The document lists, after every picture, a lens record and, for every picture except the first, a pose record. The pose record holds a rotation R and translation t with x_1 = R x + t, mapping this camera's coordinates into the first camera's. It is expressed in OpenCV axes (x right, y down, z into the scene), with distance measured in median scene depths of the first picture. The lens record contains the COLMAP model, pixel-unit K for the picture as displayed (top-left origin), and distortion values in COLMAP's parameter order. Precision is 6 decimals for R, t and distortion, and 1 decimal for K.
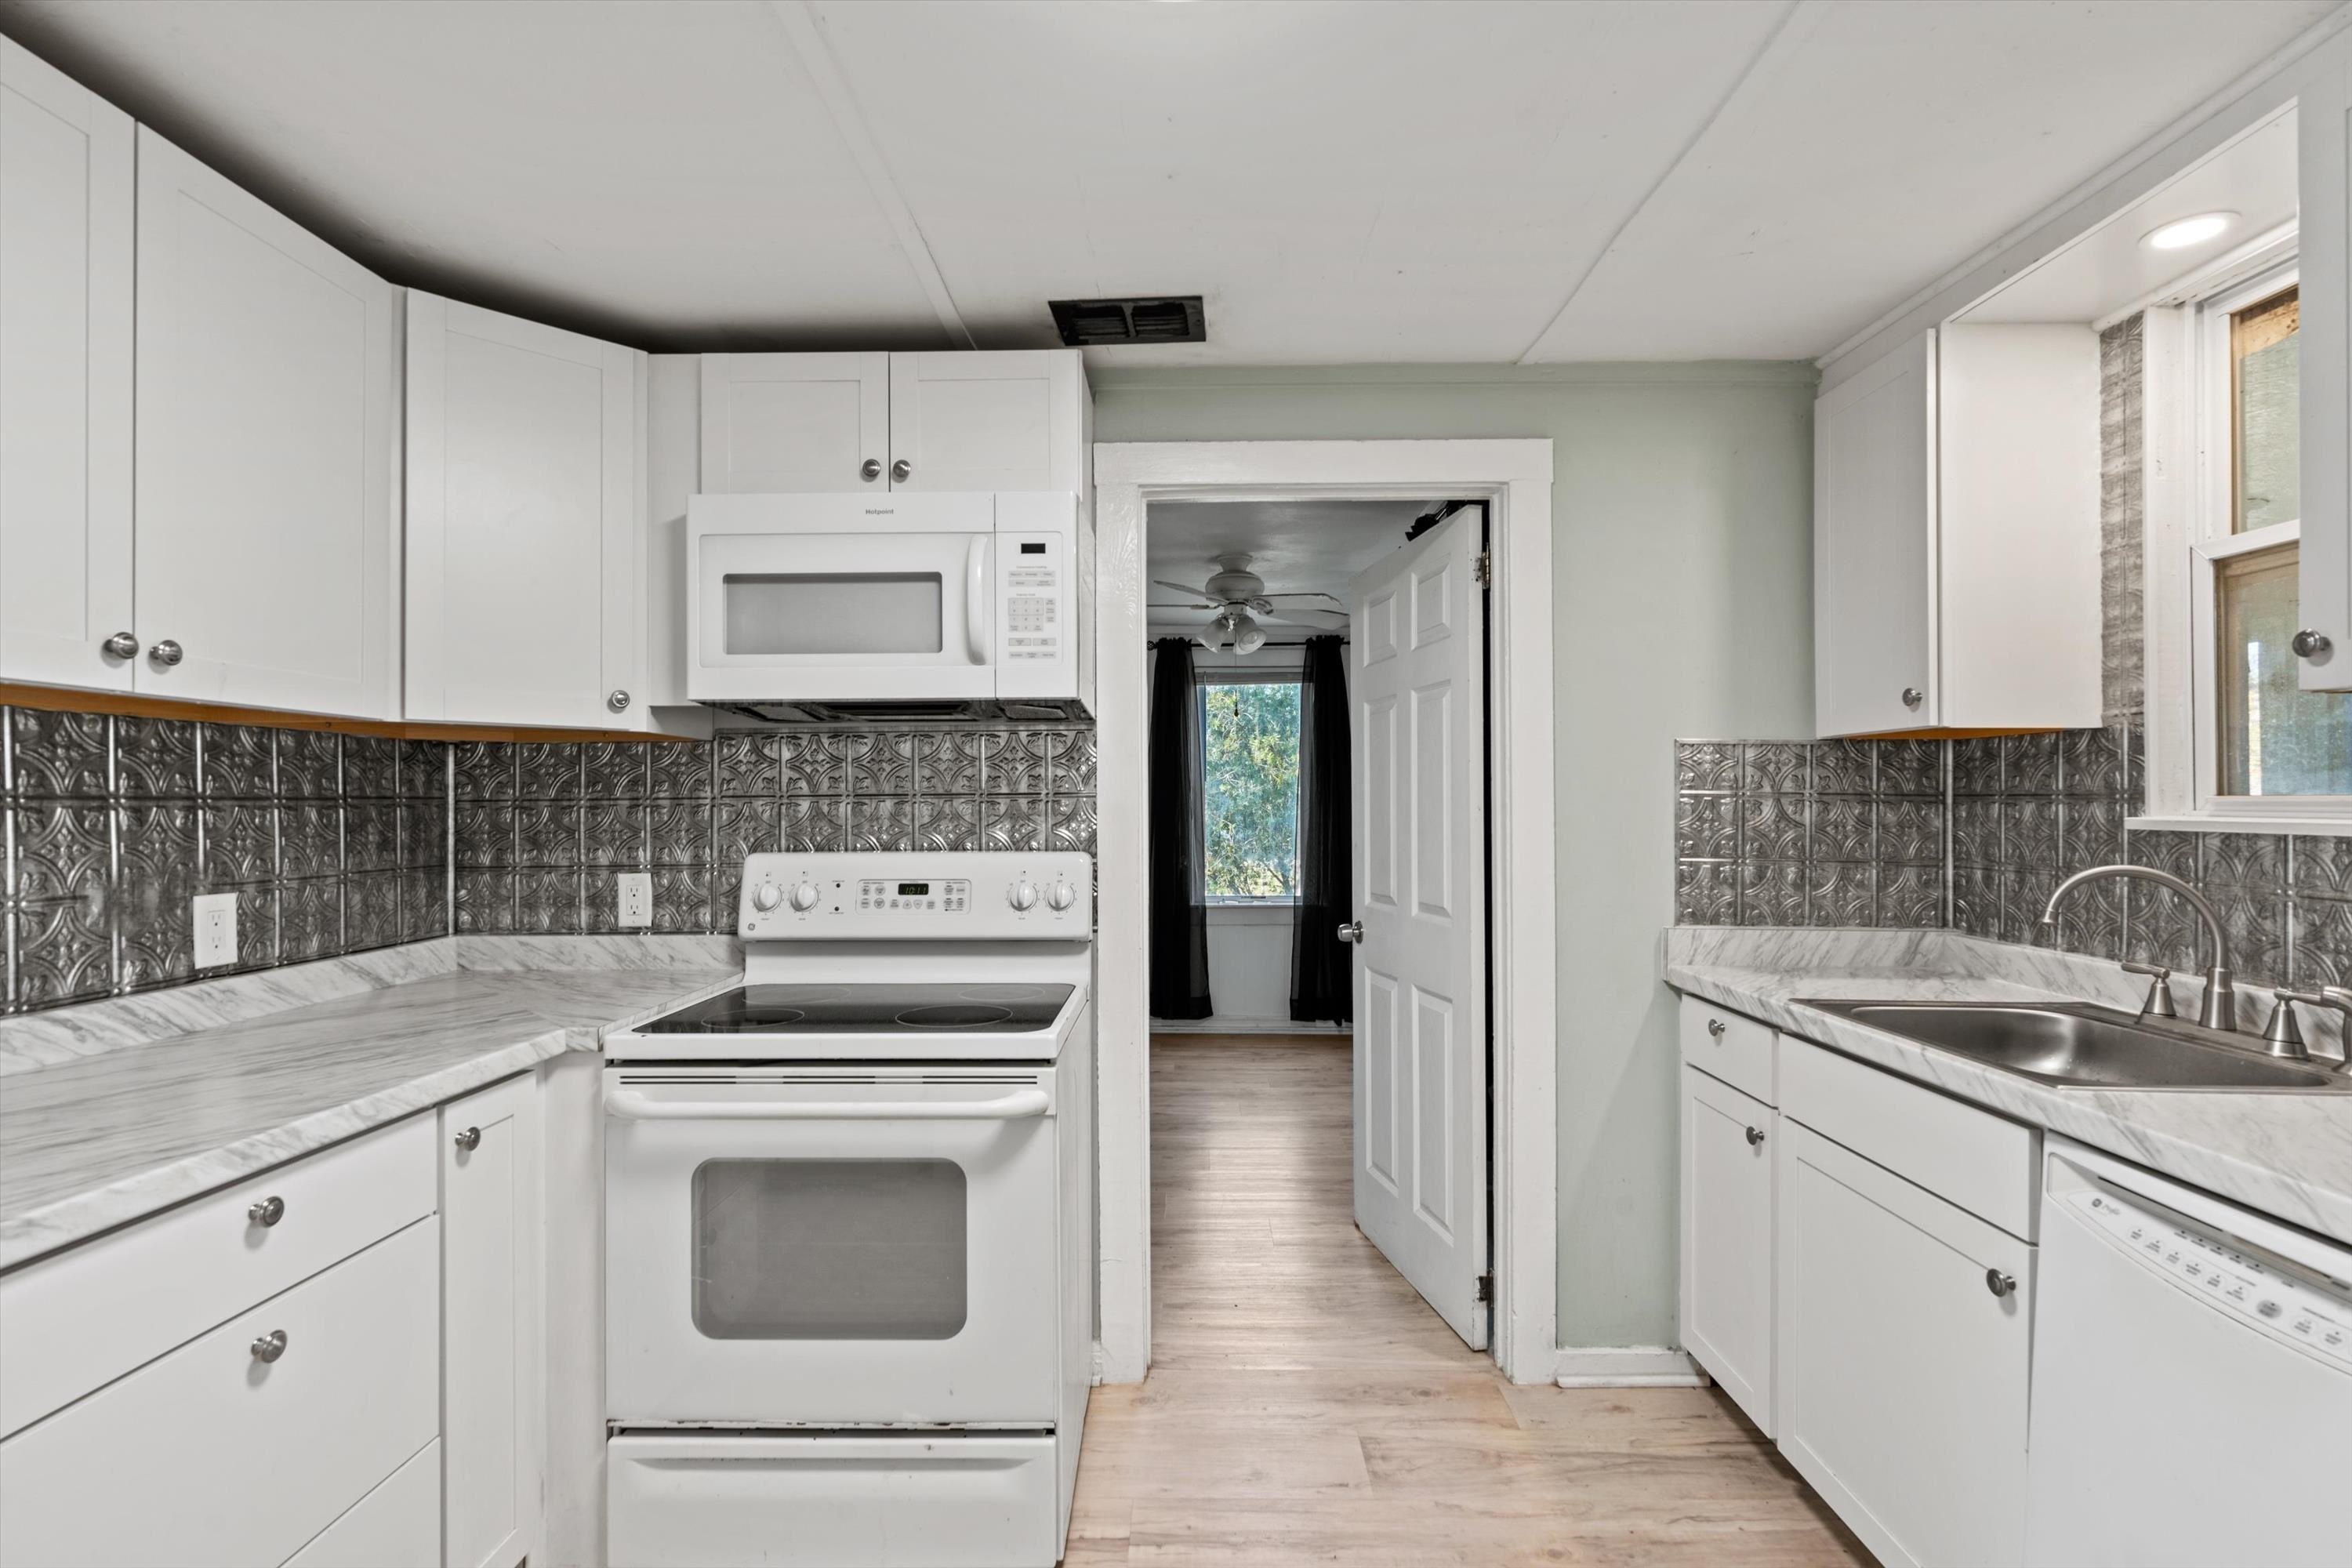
lens RADIAL K [[1092.5, 0, 1170.9], [0, 1092.5, 800.2], [0, 0, 1]] dist [-0.004014, 0.000101]
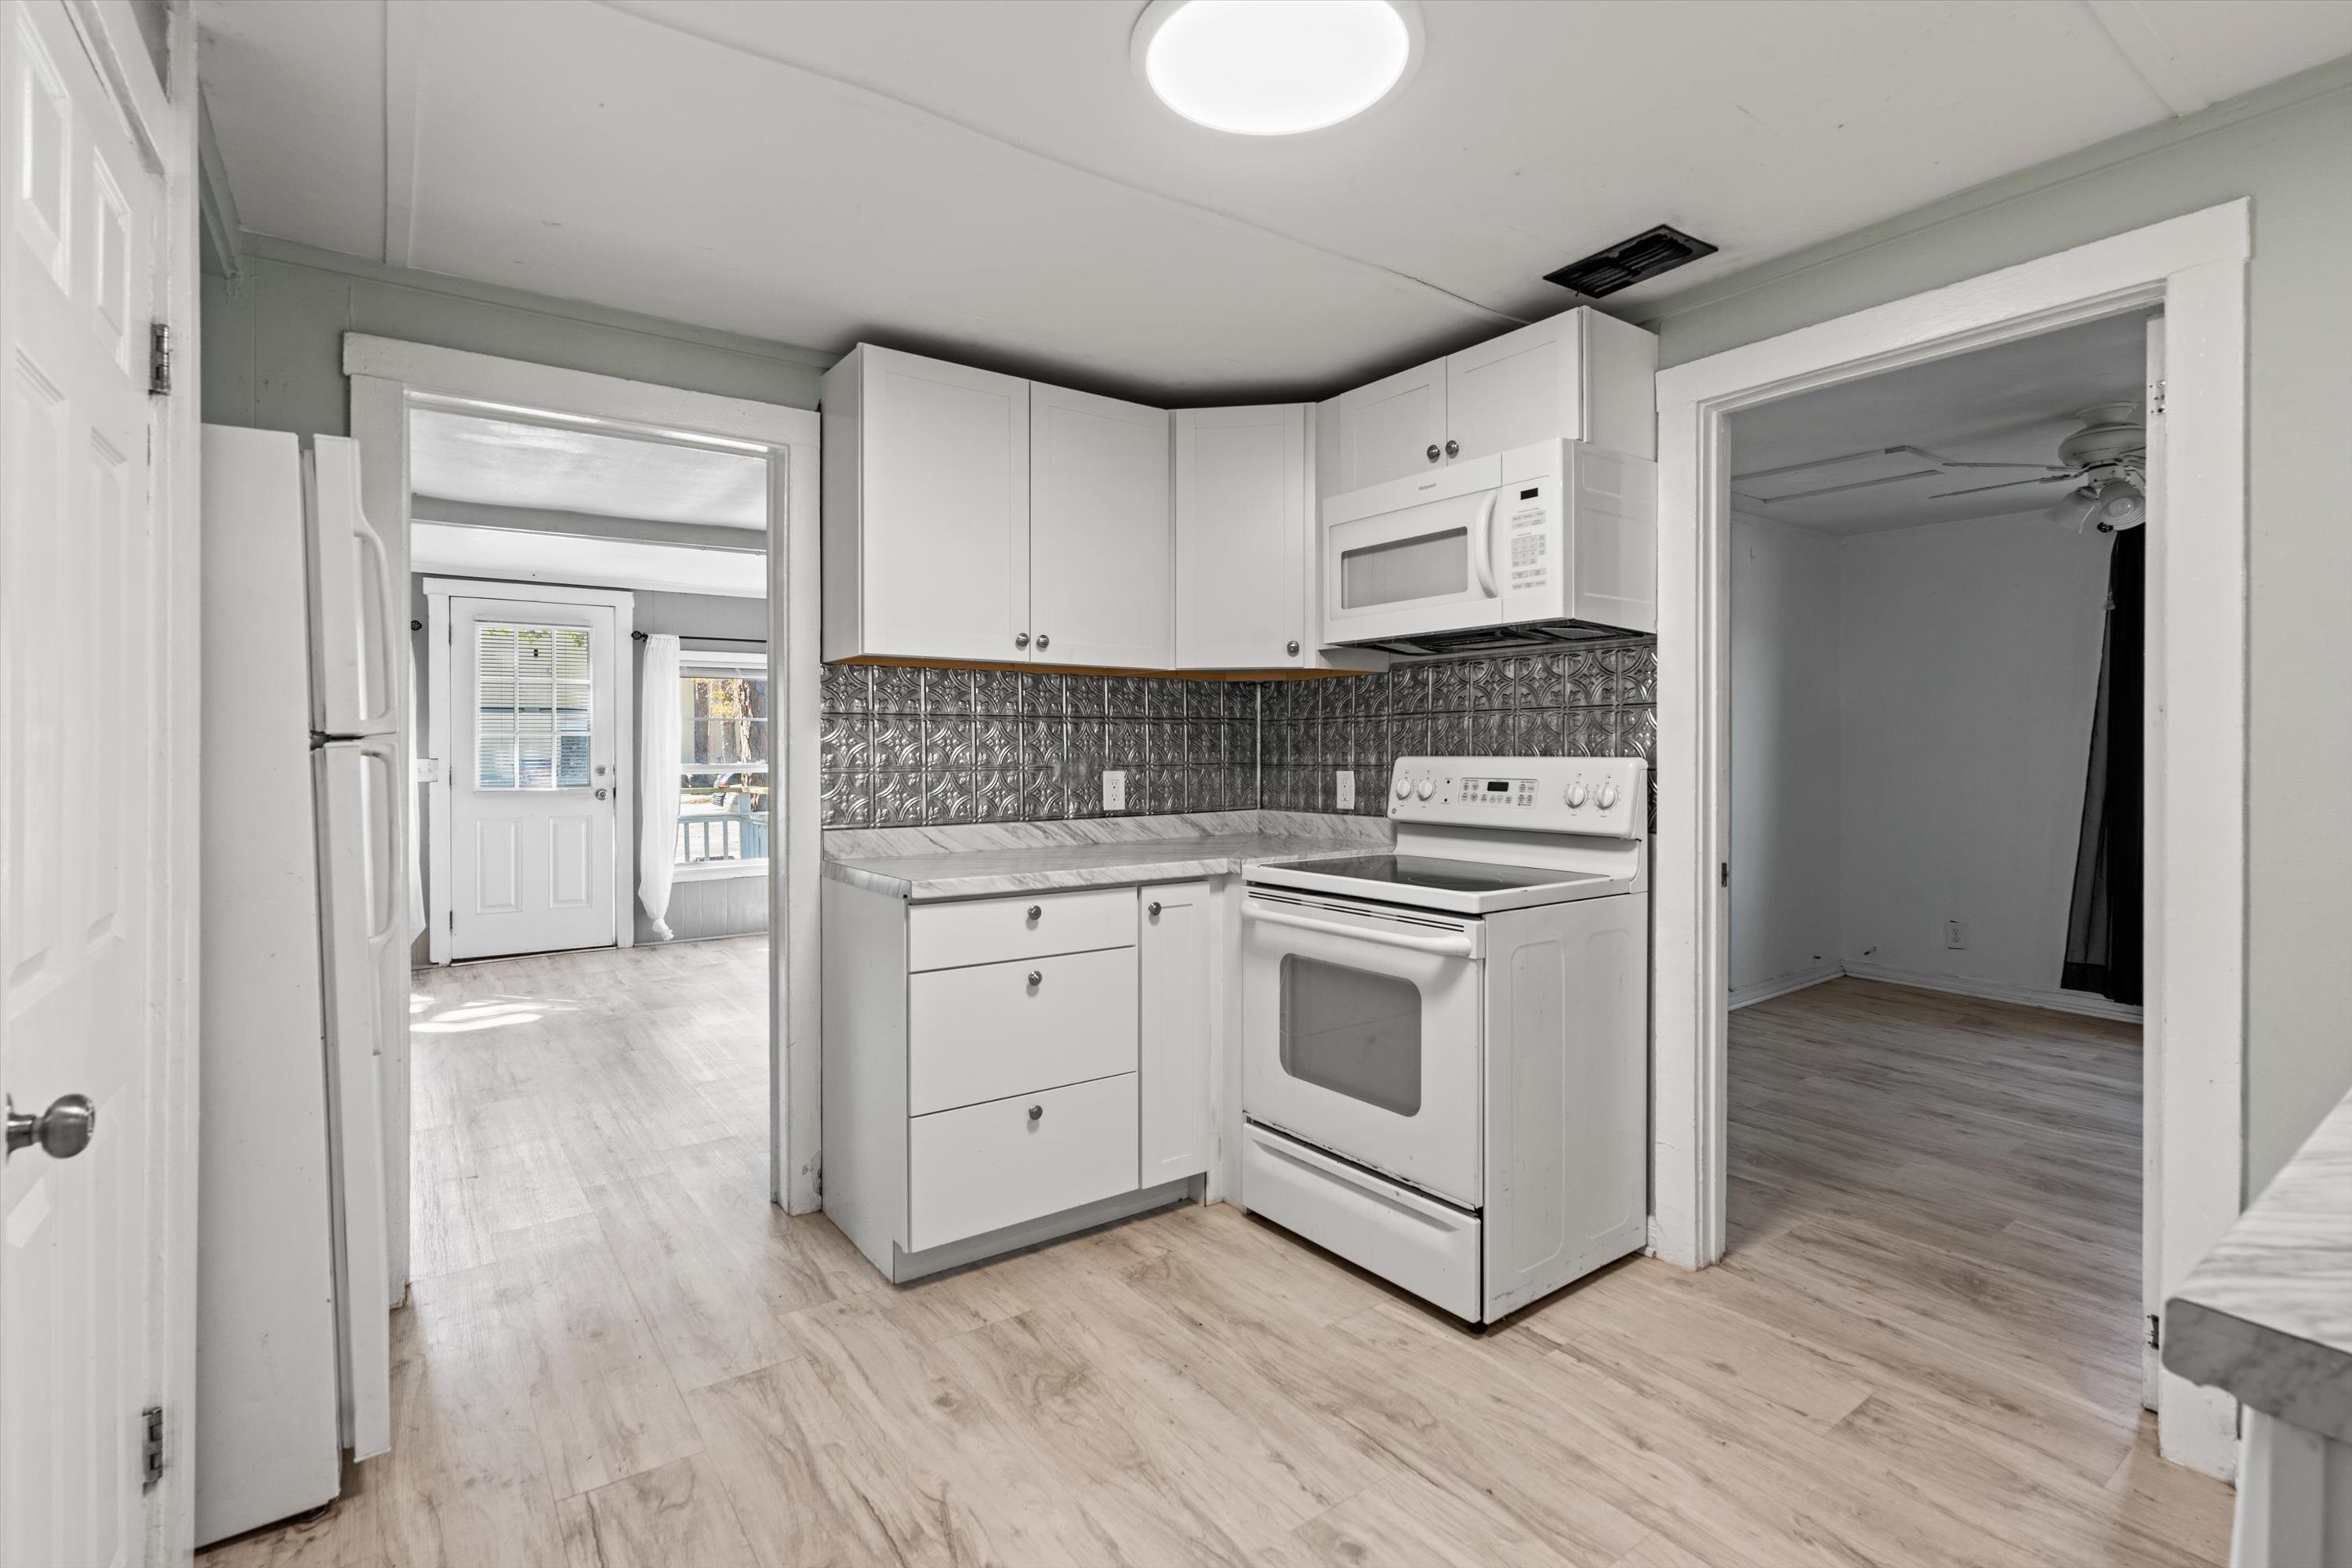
lens RADIAL K [[1091.8, 0, 1183.1], [0, 1091.8, 755.0], [0, 0, 1]] dist [0.000017, 0.000456]
pose [[0.606165, 0.007853, -0.795300, 0.557524], [0.002604, 0.999926, 0.011858, 0.033826], [0.795335, -0.009259, 0.606100, -0.010002]]
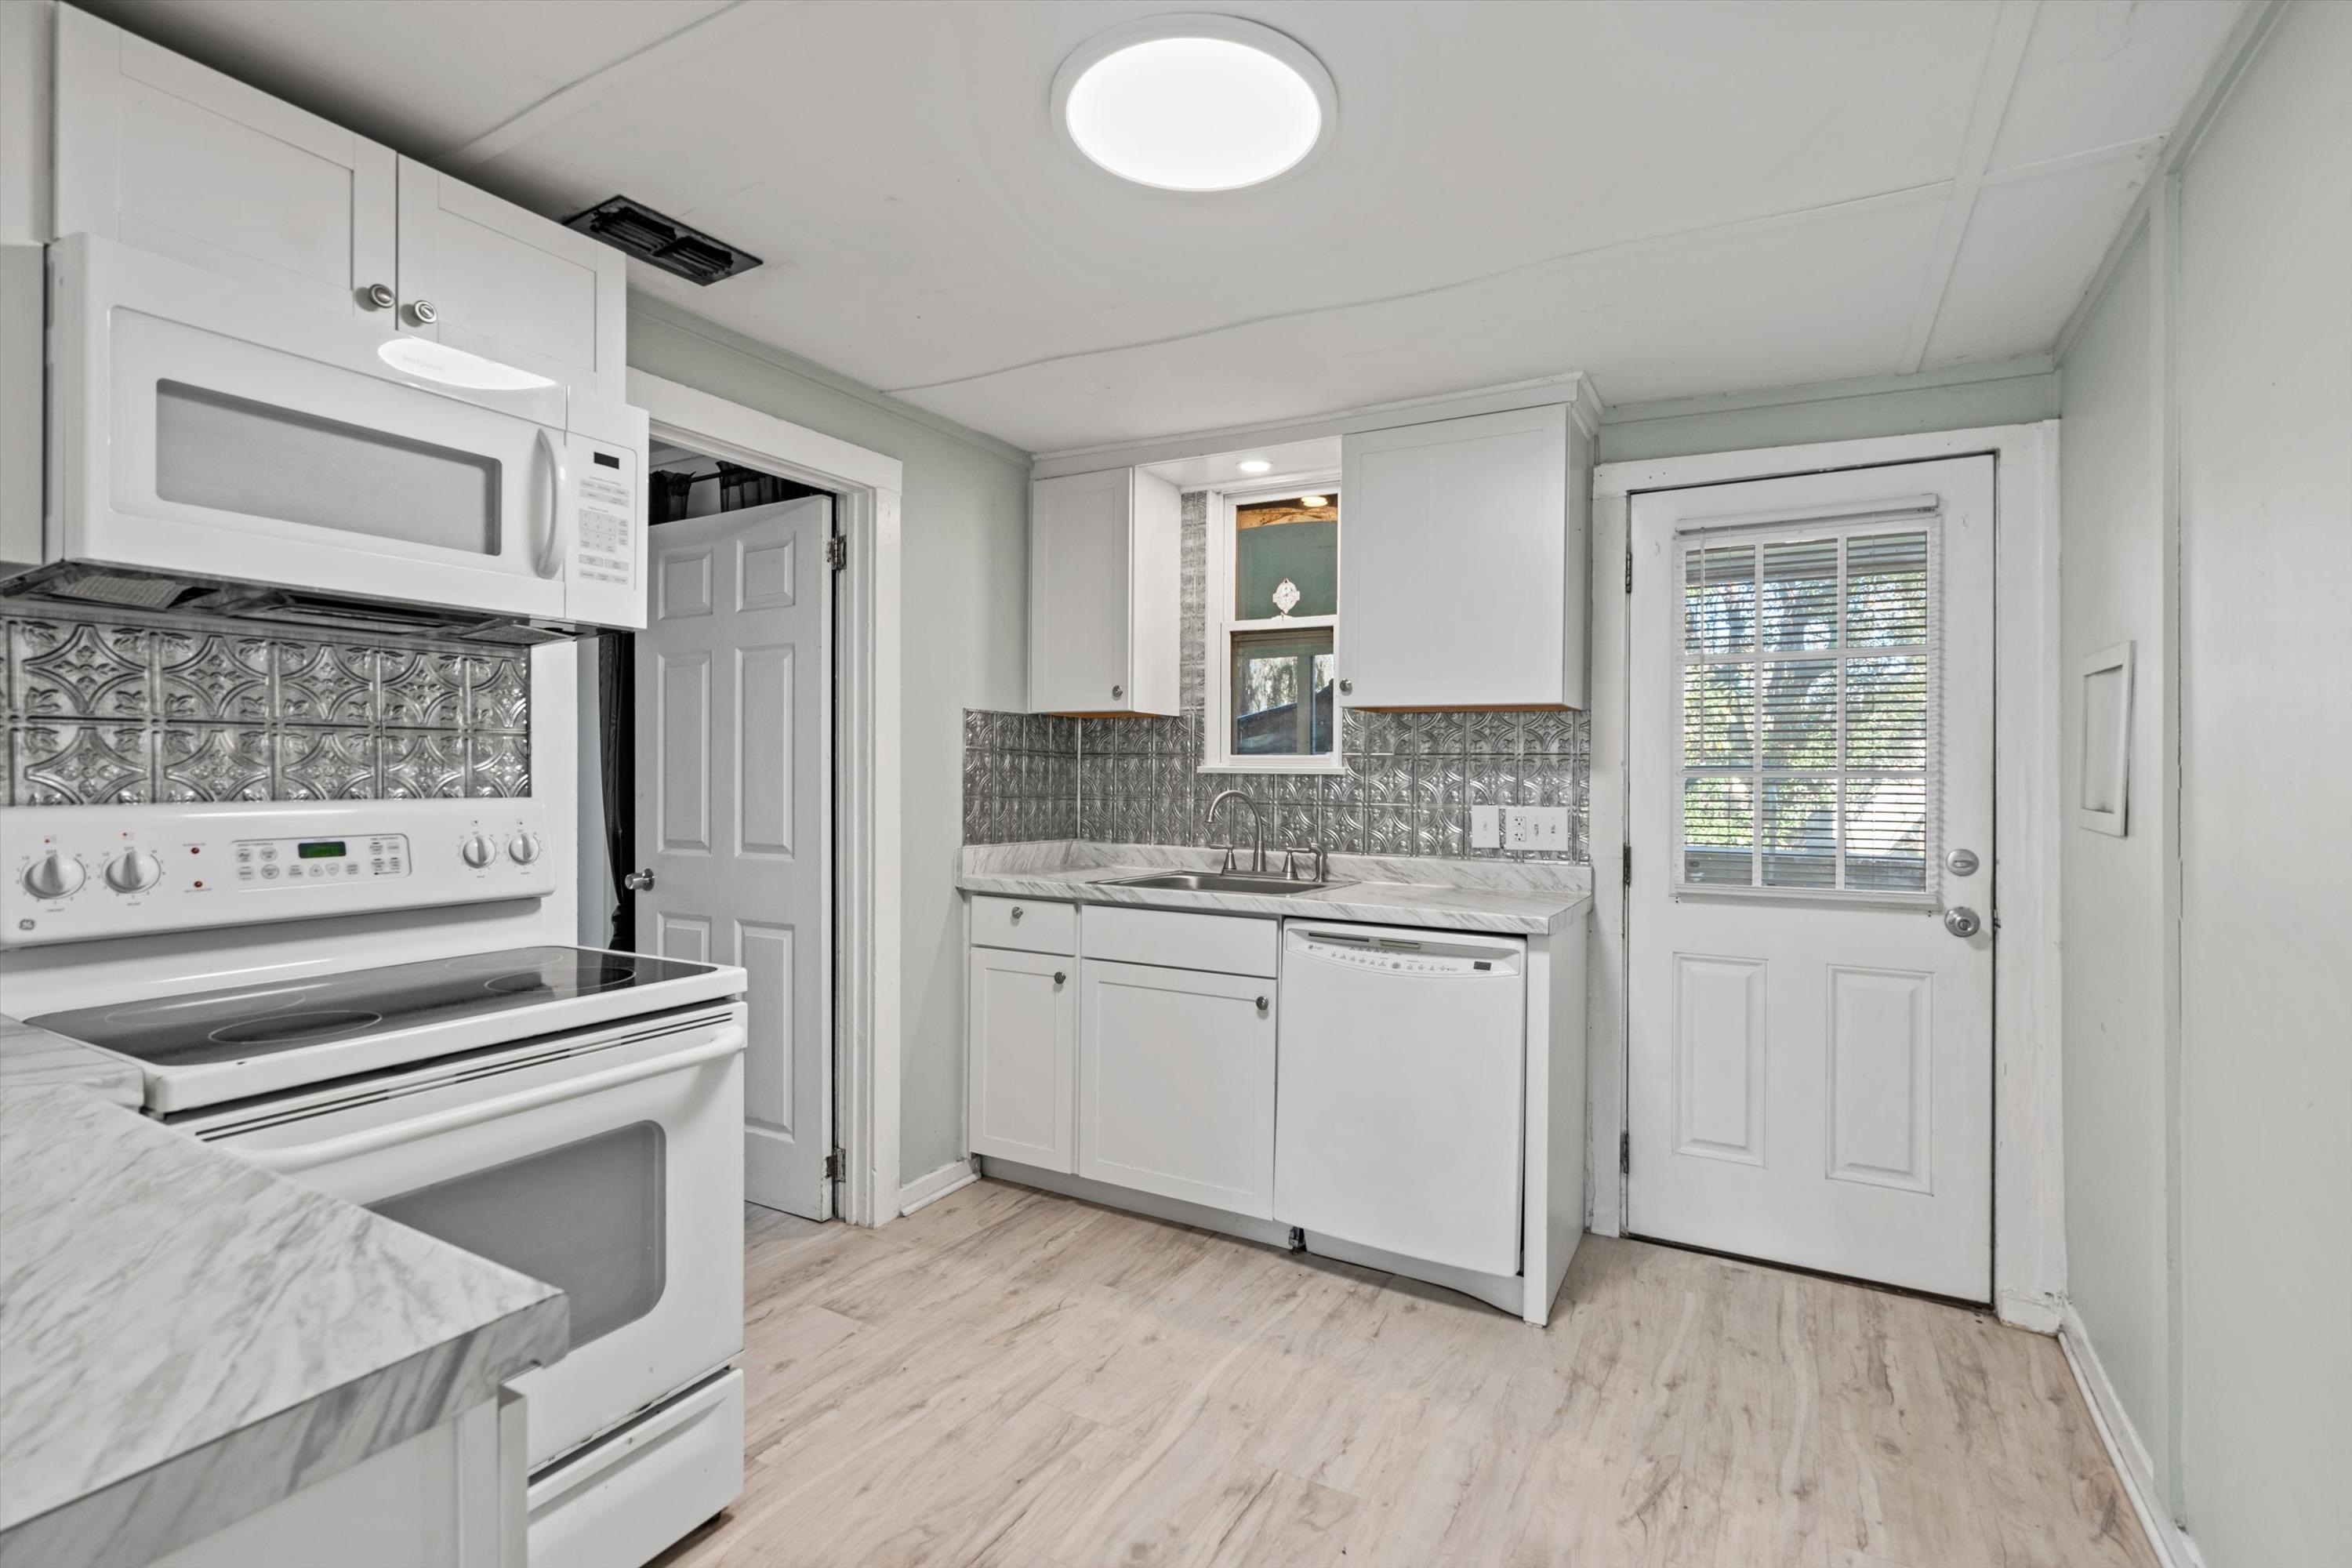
lens RADIAL K [[1098.4, 0, 1175.1], [0, 1098.4, 772.9], [0, 0, 1]] dist [-0.001485, 0.000204]
pose [[0.478144, 0.004980, 0.878268, -0.670481], [-0.011788, 0.999930, 0.000748, 0.022845], [-0.878203, -0.010711, 0.478169, 0.135898]]
